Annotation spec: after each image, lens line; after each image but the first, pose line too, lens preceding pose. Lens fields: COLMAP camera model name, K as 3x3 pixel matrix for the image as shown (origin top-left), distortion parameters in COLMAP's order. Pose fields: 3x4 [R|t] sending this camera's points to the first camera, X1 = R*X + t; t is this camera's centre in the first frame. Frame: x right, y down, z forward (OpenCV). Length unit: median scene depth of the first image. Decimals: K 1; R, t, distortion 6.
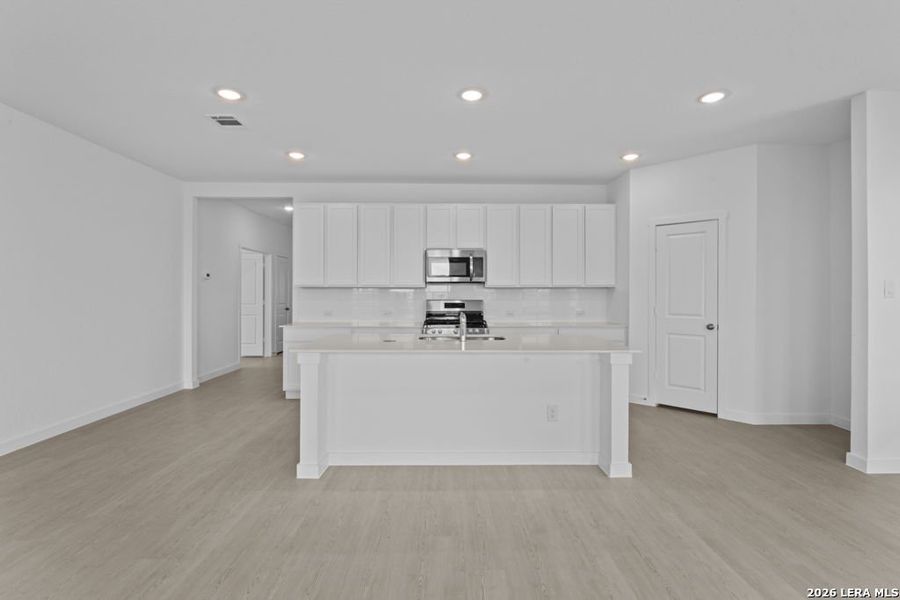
lens RADIAL K [[432.4, 0, 449.9], [0, 432.4, 294.5], [0, 0, 1]] dist [-0.004116, -0.000216]
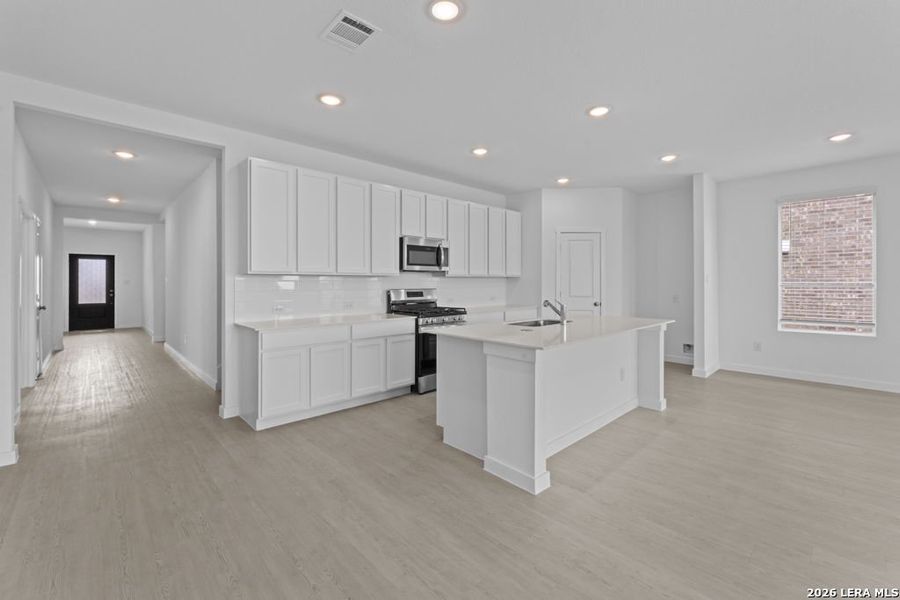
lens RADIAL K [[383.3, 0, 464.2], [0, 383.3, 284.1], [0, 0, 1]] dist [-0.000921, 0.000073]
pose [[0.727348, -0.007311, 0.686230, -0.542292], [0.001944, 0.999961, 0.008593, -0.005561], [-0.686267, -0.004916, 0.727334, 0.292662]]
